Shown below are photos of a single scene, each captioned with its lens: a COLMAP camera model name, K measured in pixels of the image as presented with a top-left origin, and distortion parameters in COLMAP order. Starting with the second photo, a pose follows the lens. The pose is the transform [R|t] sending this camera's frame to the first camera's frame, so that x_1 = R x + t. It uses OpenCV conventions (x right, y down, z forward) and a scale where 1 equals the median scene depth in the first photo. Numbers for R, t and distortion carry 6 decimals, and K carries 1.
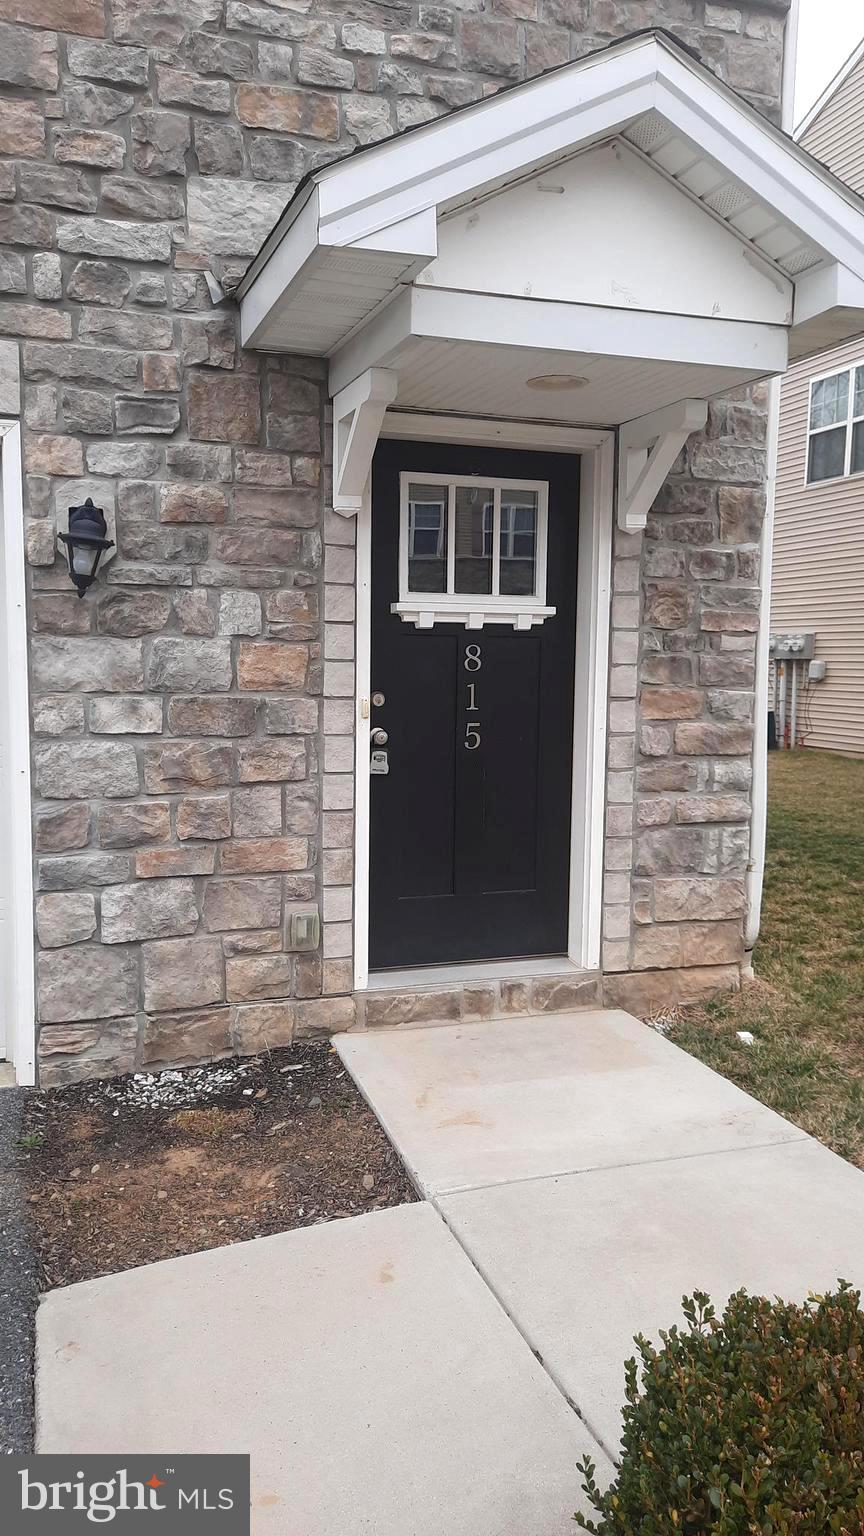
lens RADIAL K [[1118.0, 0, 430.8], [0, 1118.0, 759.9], [0, 0, 1]] dist [0.056618, -0.007167]
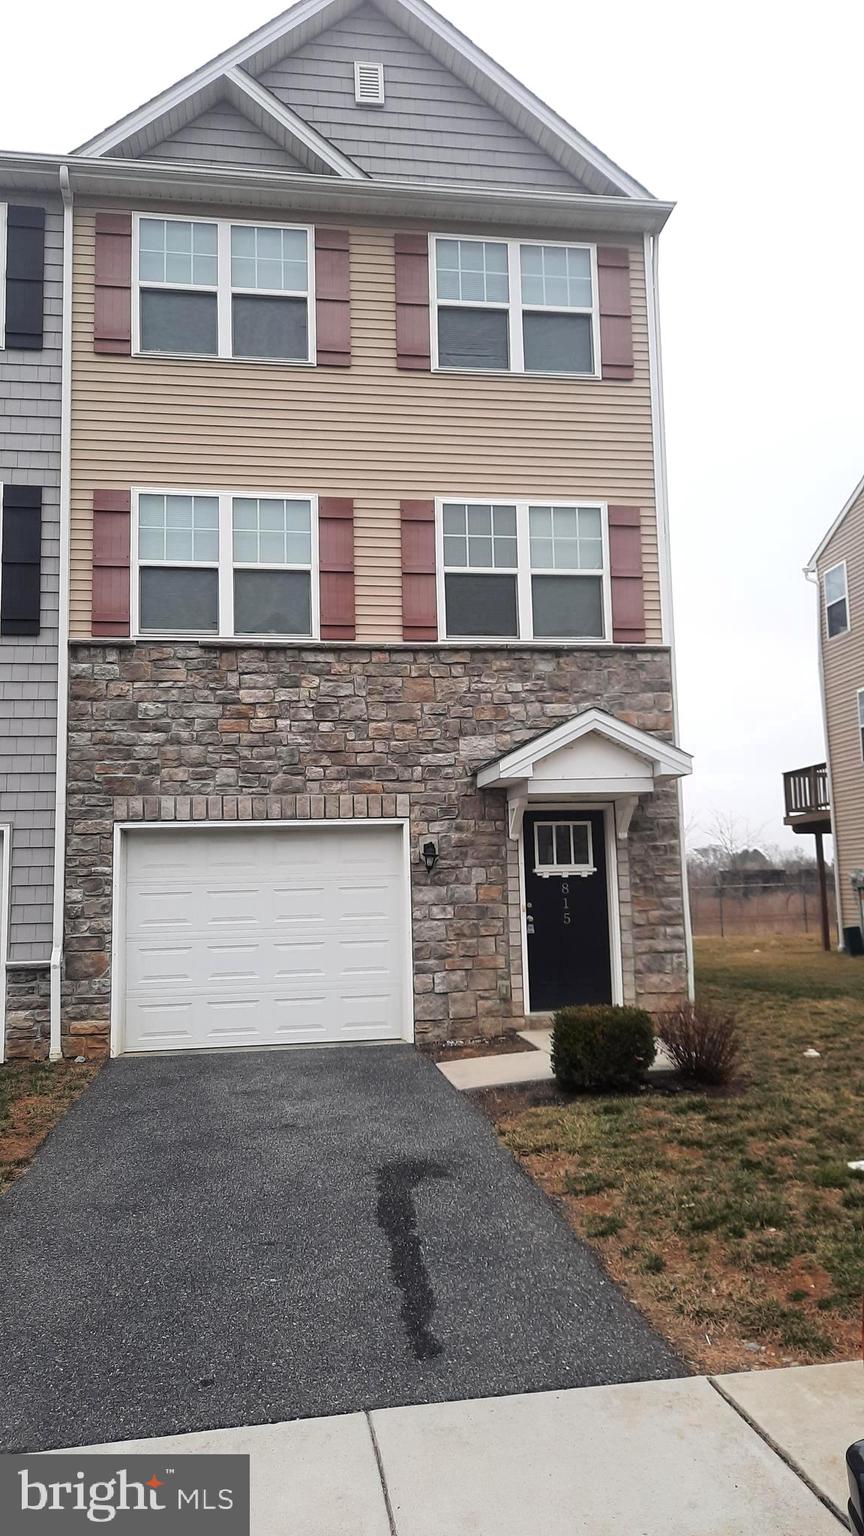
lens RADIAL K [[1118.0, 0, 428.5], [0, 1118.0, 761.5], [0, 0, 1]] dist [0.056618, -0.007167]
pose [[0.982409, -0.059069, -0.177155, 0.227217], [0.019346, 0.975744, -0.218058, 0.204643], [0.185739, 0.210795, 0.959722, -1.821529]]
